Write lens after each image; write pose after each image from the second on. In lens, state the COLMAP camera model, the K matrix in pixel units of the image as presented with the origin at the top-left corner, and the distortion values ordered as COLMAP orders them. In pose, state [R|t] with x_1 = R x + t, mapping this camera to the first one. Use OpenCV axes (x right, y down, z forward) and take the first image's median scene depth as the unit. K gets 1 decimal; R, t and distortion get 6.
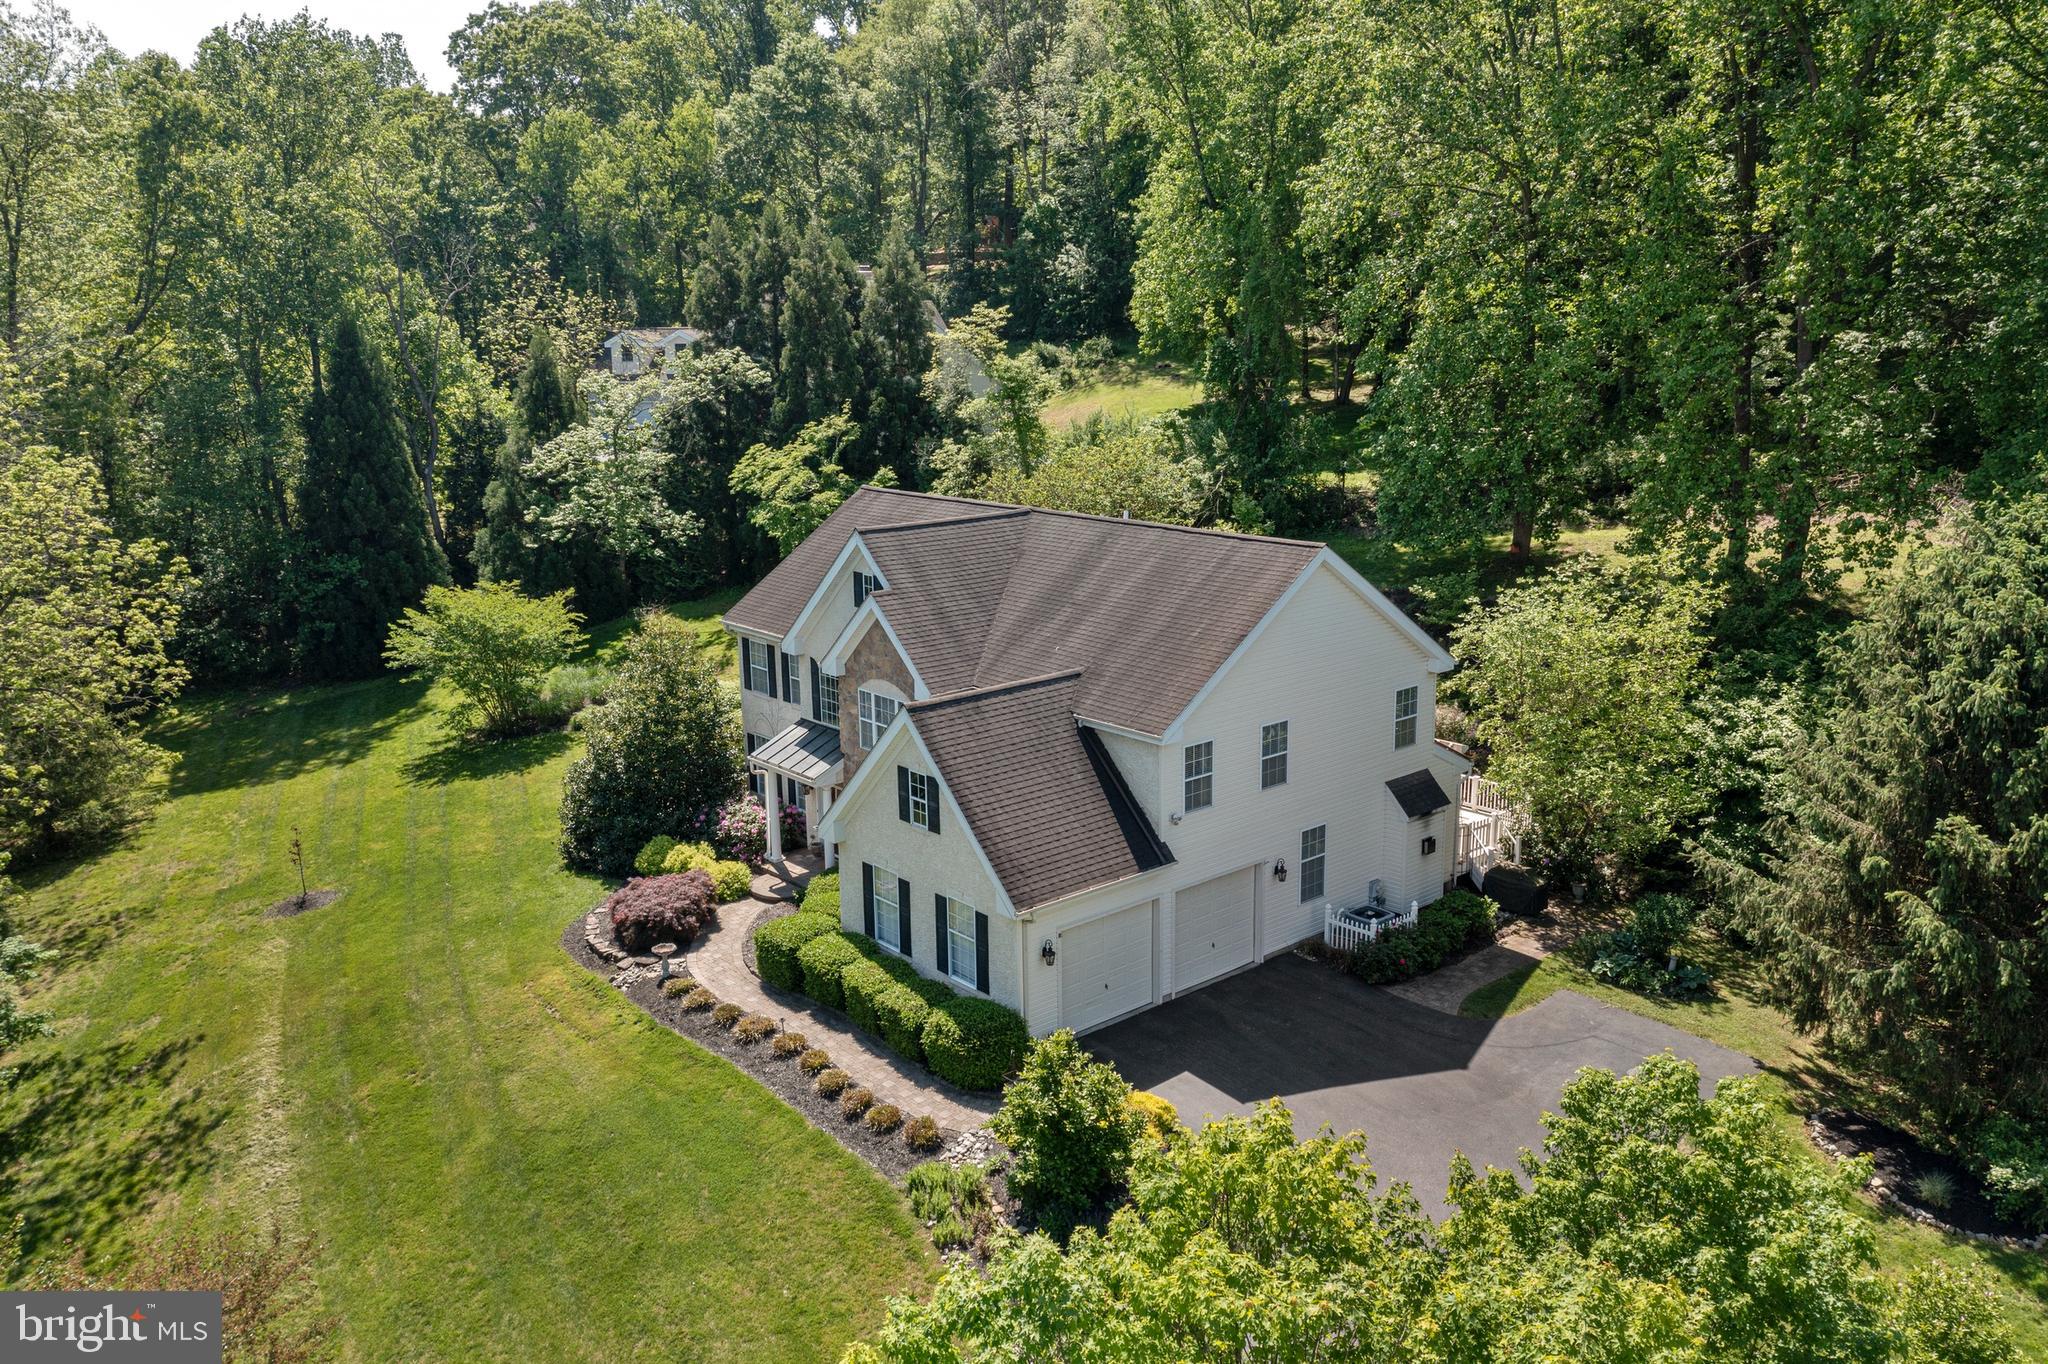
lens RADIAL K [[1616.2, 0, 1020.3], [0, 1616.2, 671.9], [0, 0, 1]] dist [-0.013383, 0.012055]
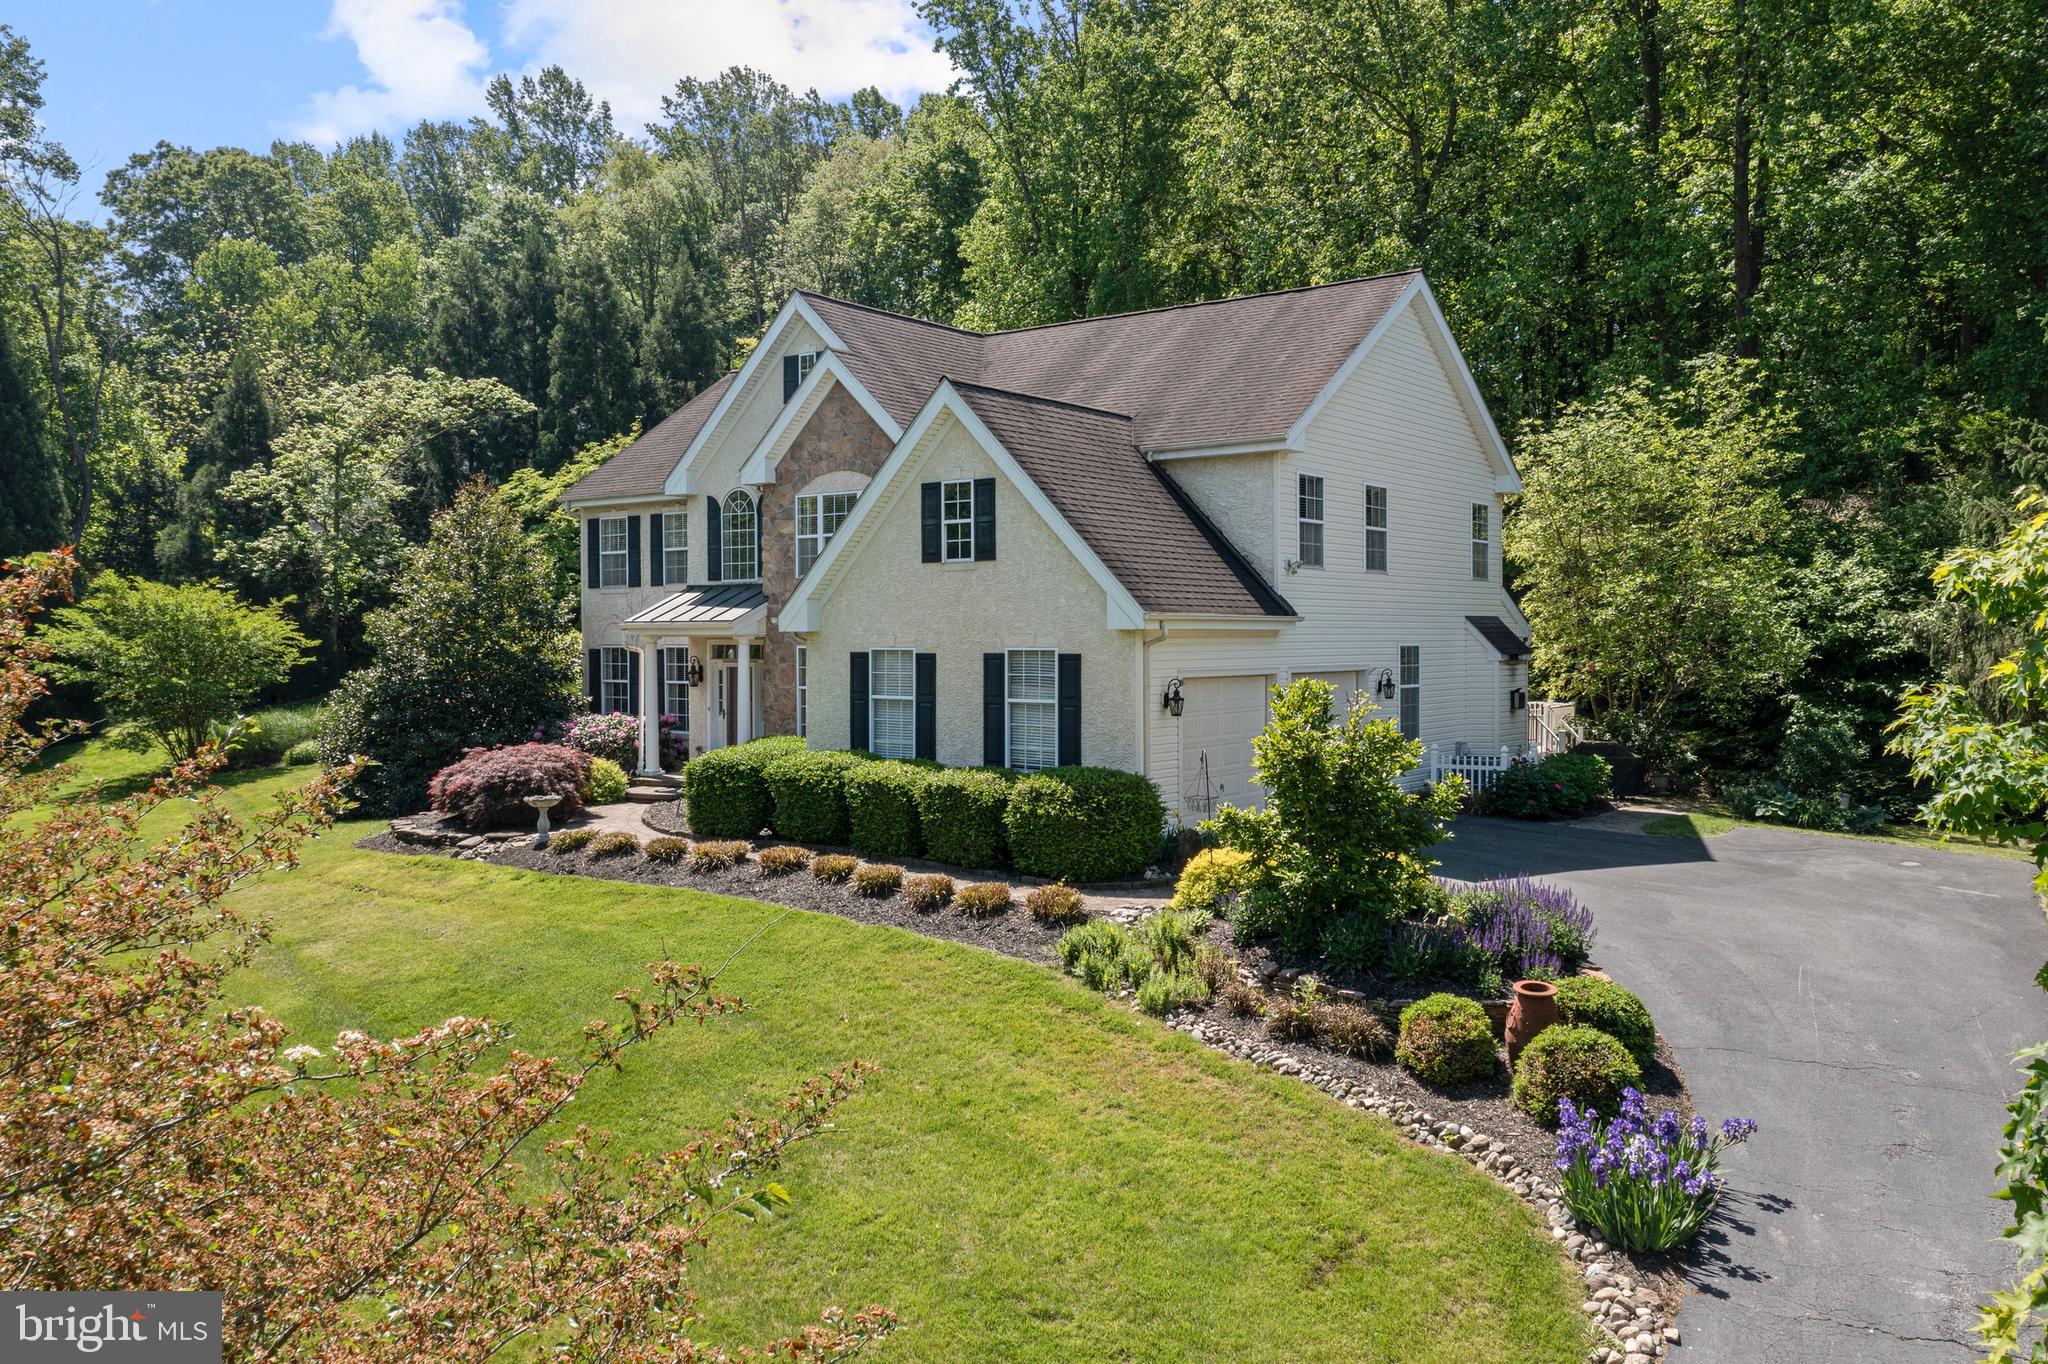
lens RADIAL K [[1616.2, 0, 1017.8], [0, 1616.2, 669.0], [0, 0, 1]] dist [-0.013383, 0.012055]
pose [[0.976133, 0.008585, 0.217002, -0.159462], [0.036034, 0.978966, -0.200818, 0.239146], [-0.214161, 0.203845, 0.955292, 0.278503]]
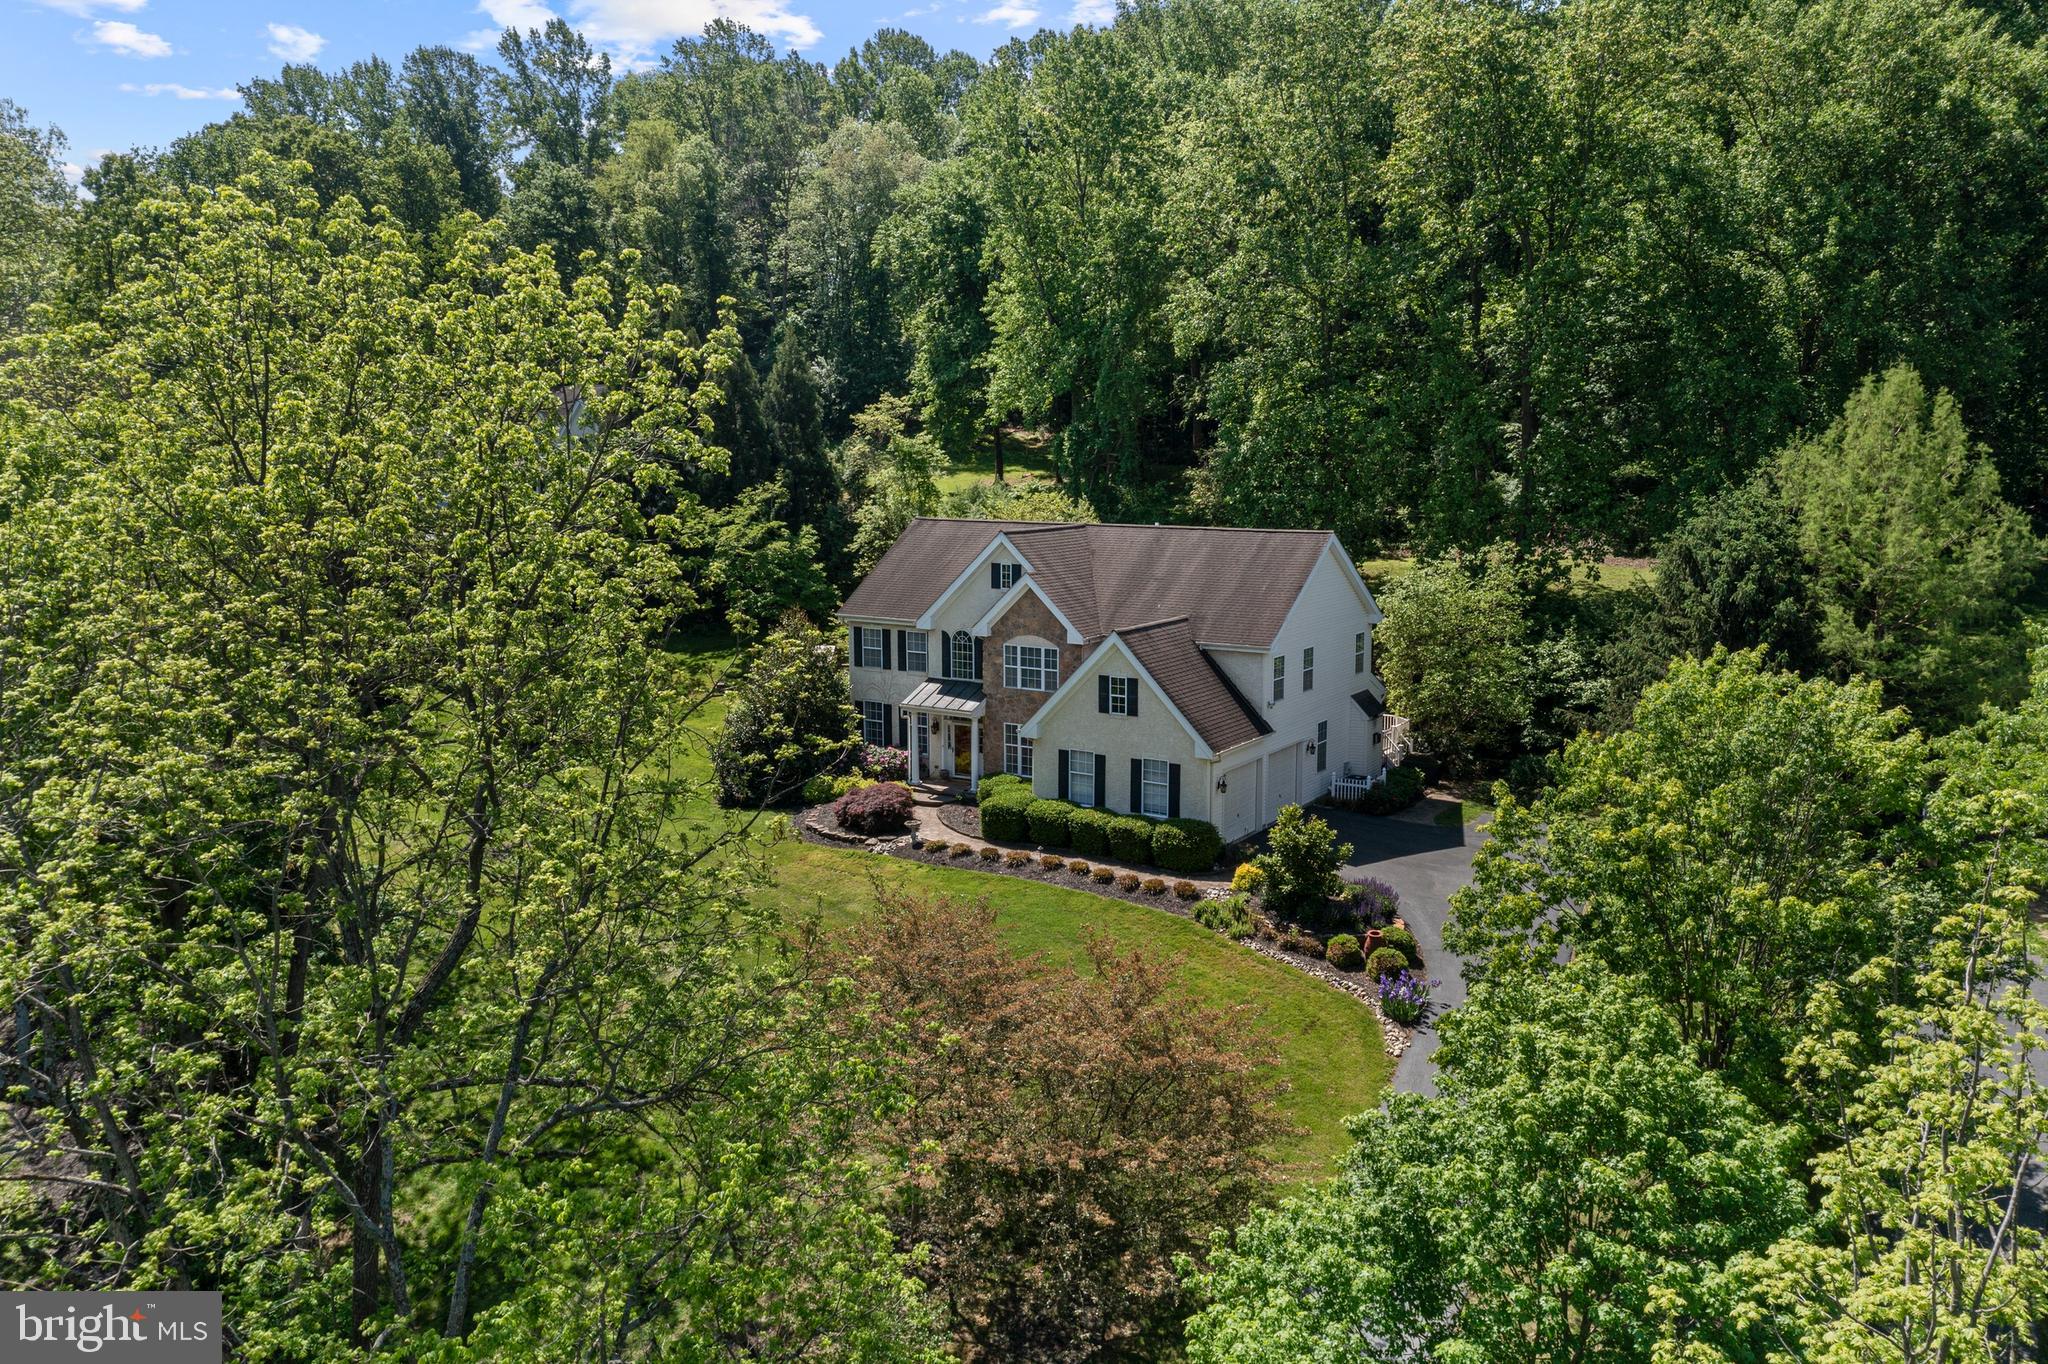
lens RADIAL K [[1616.2, 0, 1025.4], [0, 1616.2, 665.9], [0, 0, 1]] dist [-0.013383, 0.012055]
pose [[0.955868, -0.027003, 0.292552, -0.488097], [0.050812, 0.995956, -0.074089, 0.132569], [-0.289368, 0.085685, 0.953375, -0.338683]]
